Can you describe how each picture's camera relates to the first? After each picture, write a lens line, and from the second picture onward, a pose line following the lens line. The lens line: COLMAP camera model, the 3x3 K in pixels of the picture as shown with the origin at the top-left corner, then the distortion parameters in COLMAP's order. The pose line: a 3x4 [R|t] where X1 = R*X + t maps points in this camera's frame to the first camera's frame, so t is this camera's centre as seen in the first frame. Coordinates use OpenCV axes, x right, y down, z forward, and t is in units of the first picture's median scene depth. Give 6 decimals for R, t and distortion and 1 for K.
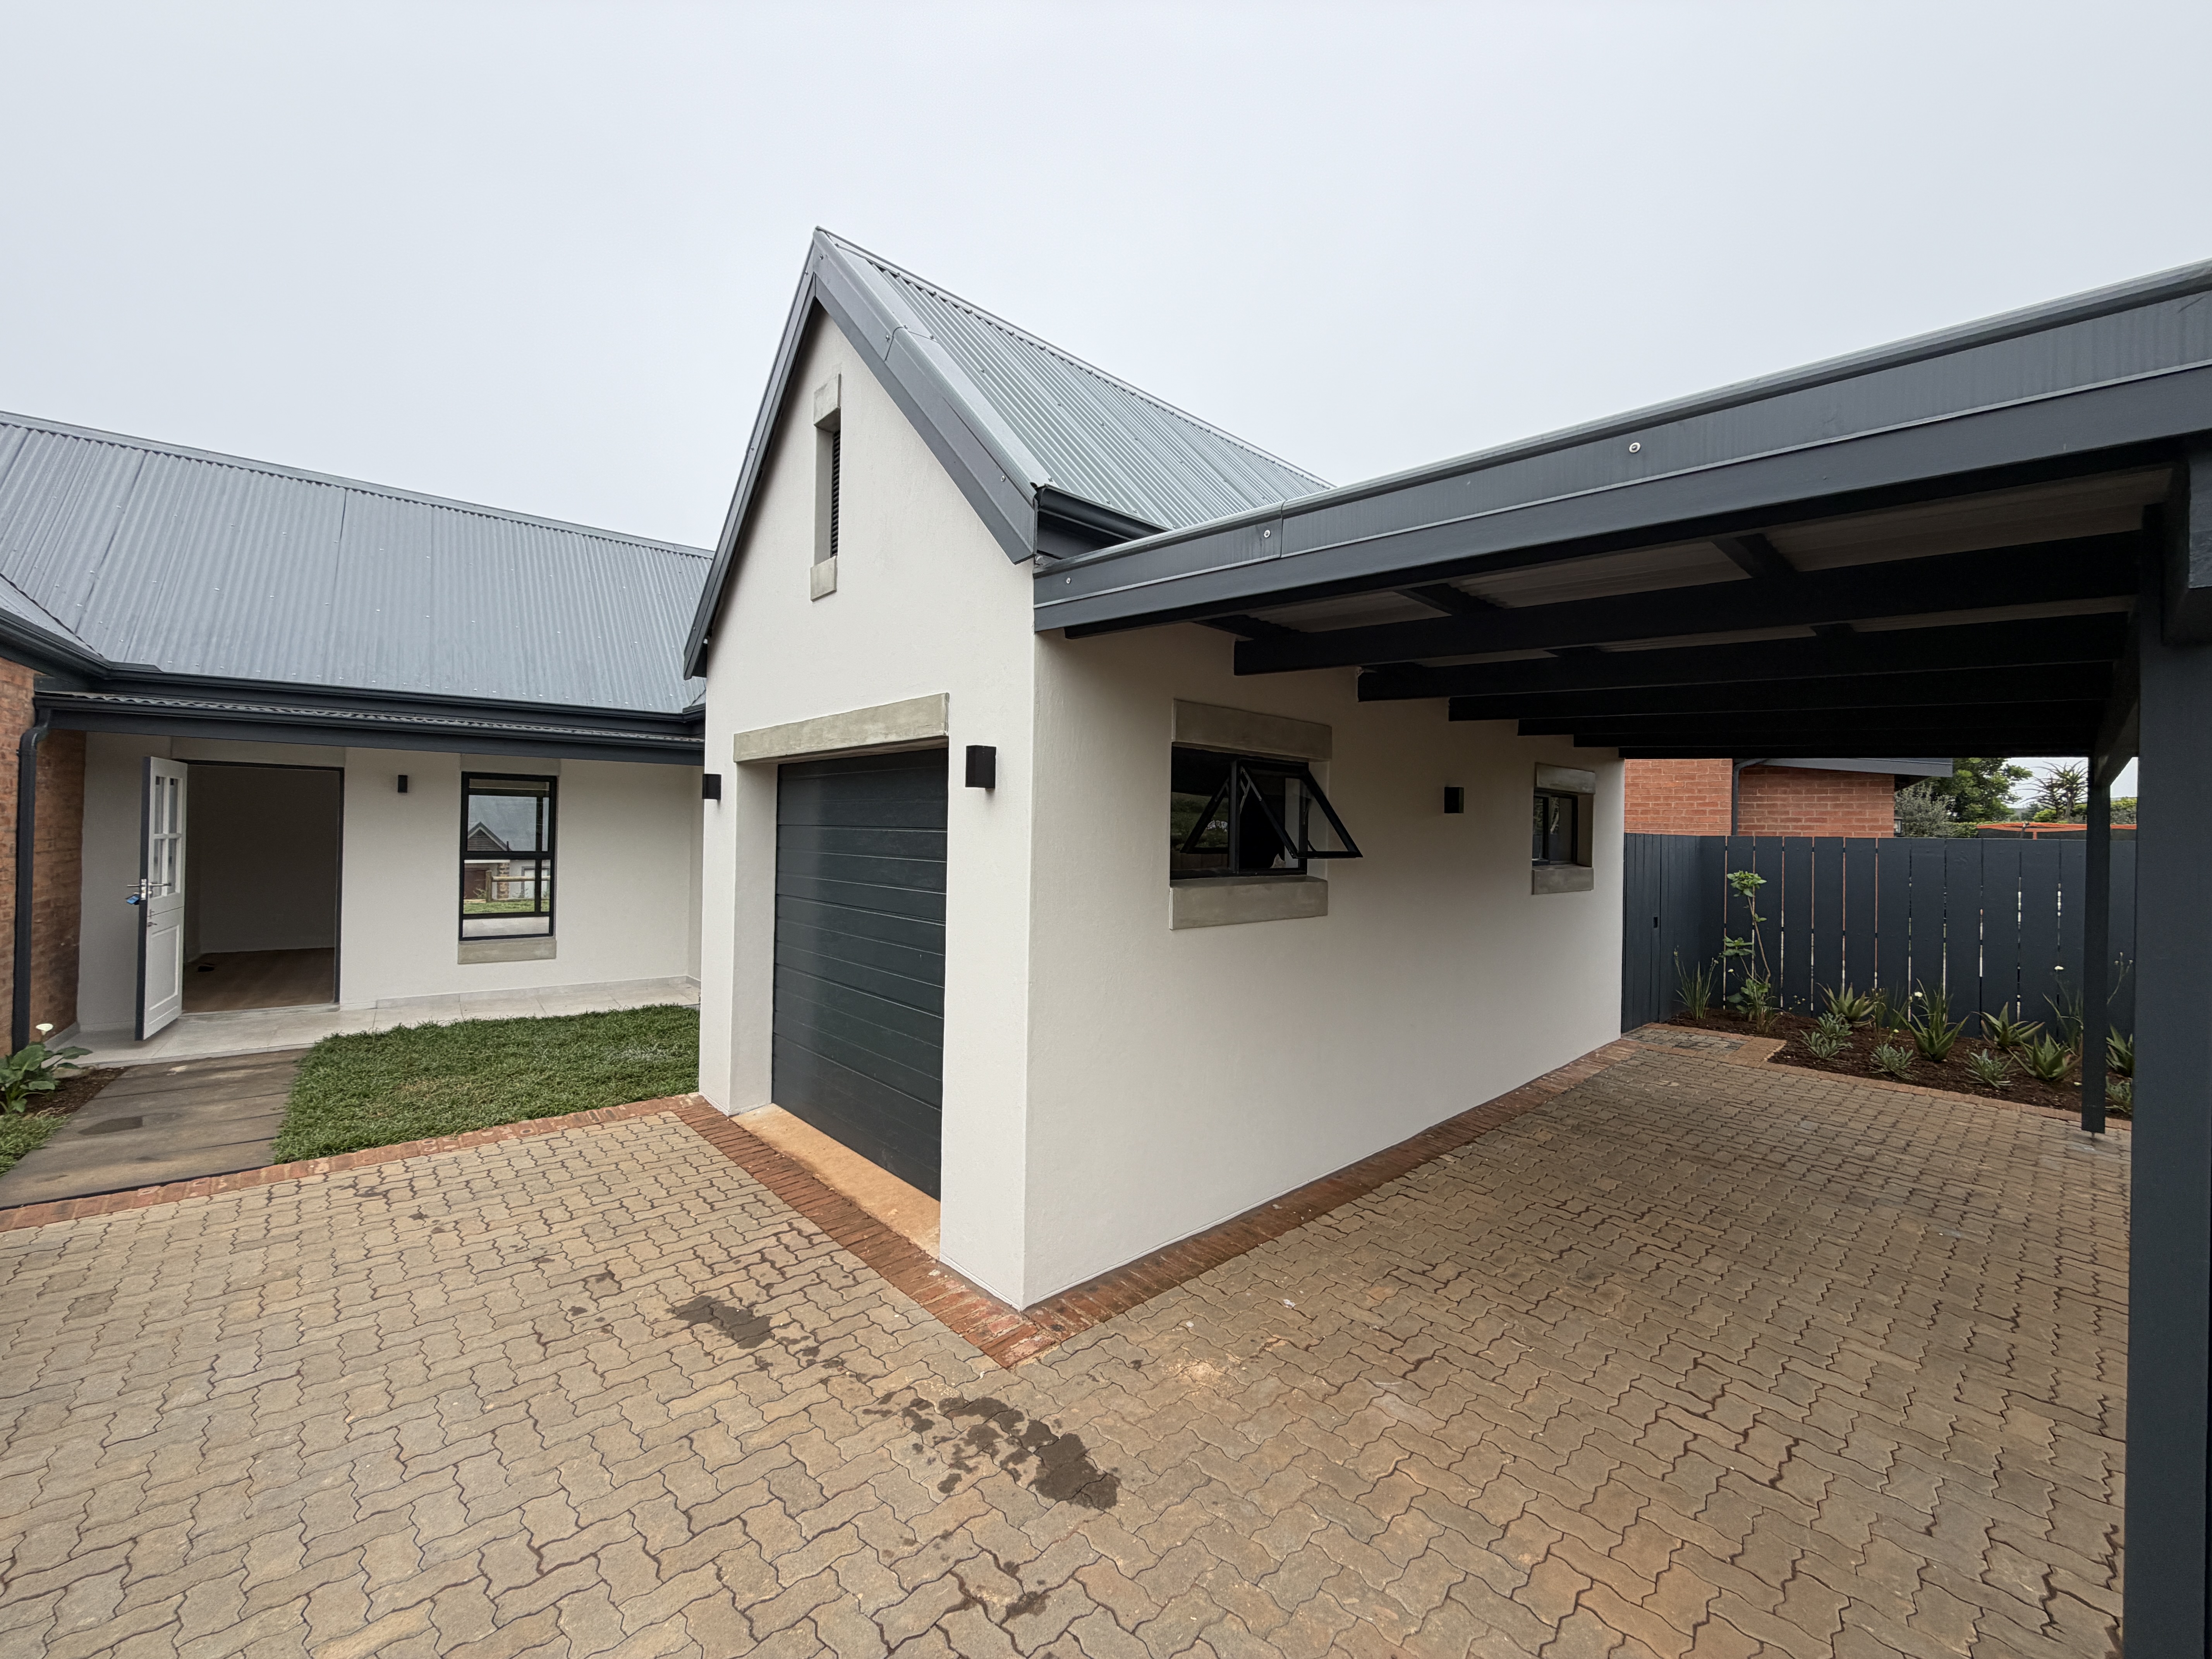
lens RADIAL K [[878.4, 0, 1107.7], [0, 878.4, 828.4], [0, 0, 1]] dist [-0.001728, -0.000428]
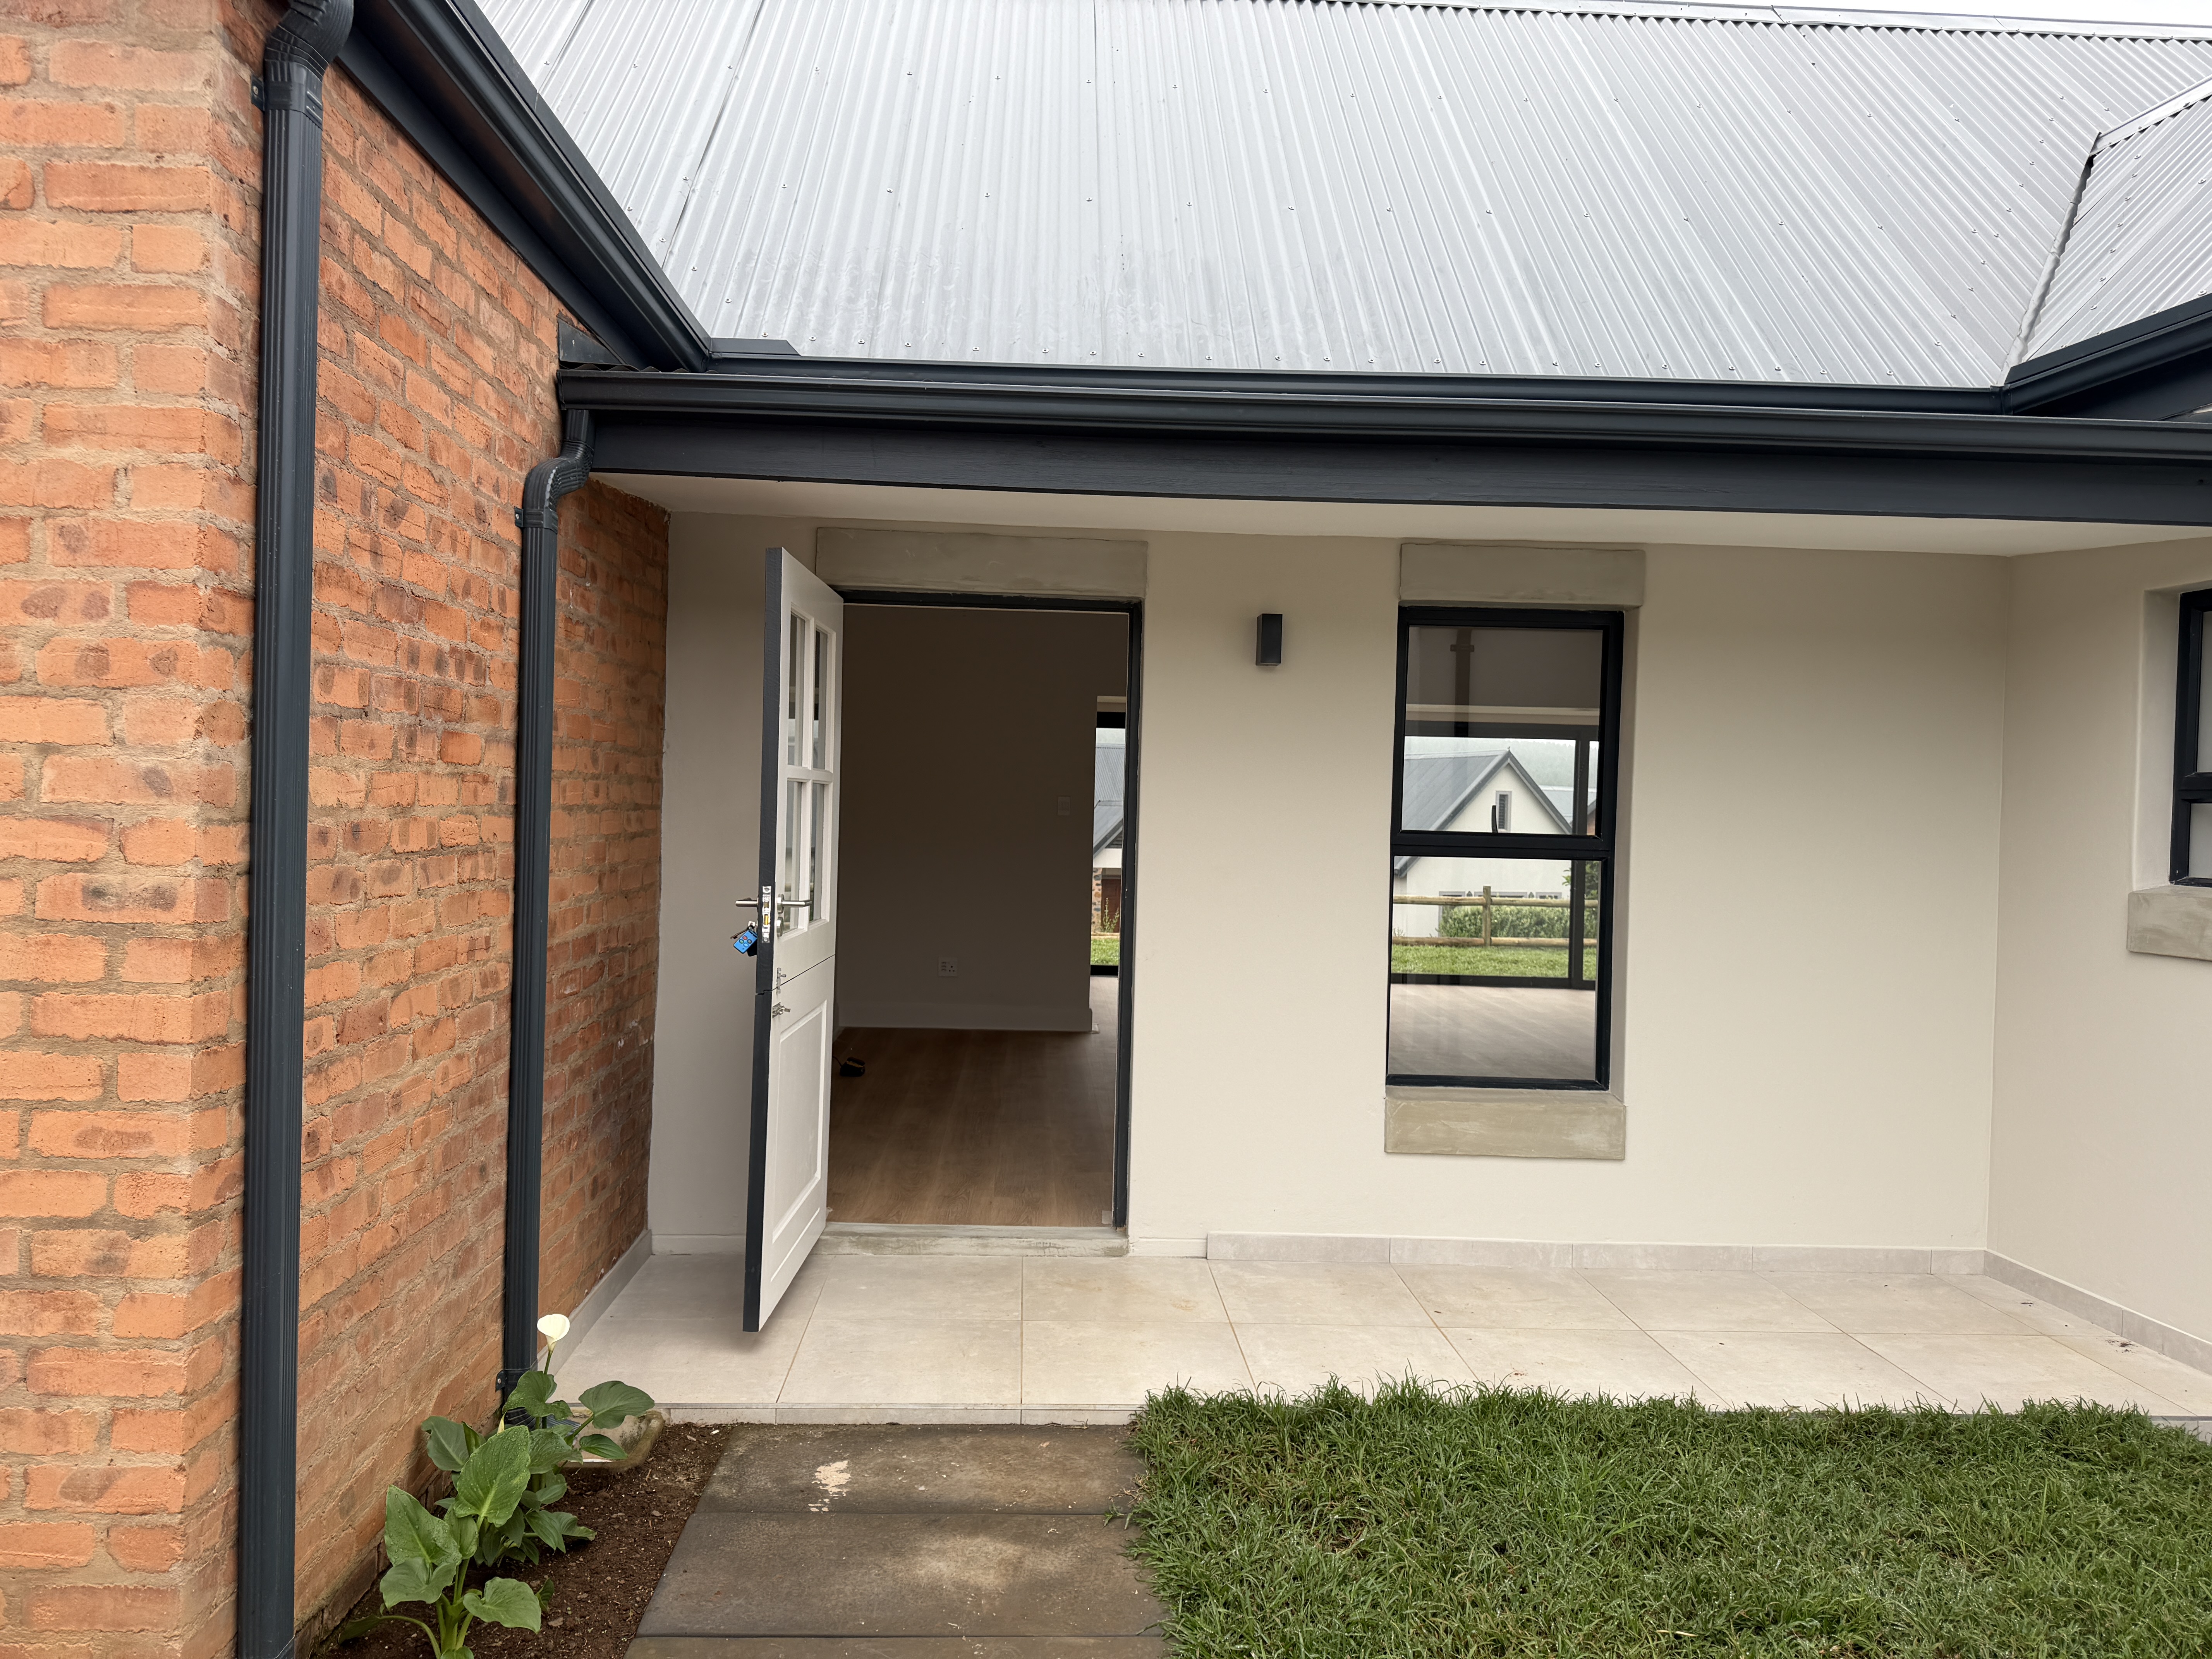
lens RADIAL K [[1508.4, 0, 1108.7], [0, 1508.4, 832.8], [0, 0, 1]] dist [0.036706, -0.044166]
pose [[0.821995, 0.012927, -0.569348, -0.609421], [-0.009403, 0.999914, 0.009127, 0.027891], [0.569418, -0.002149, 0.822046, 0.550135]]
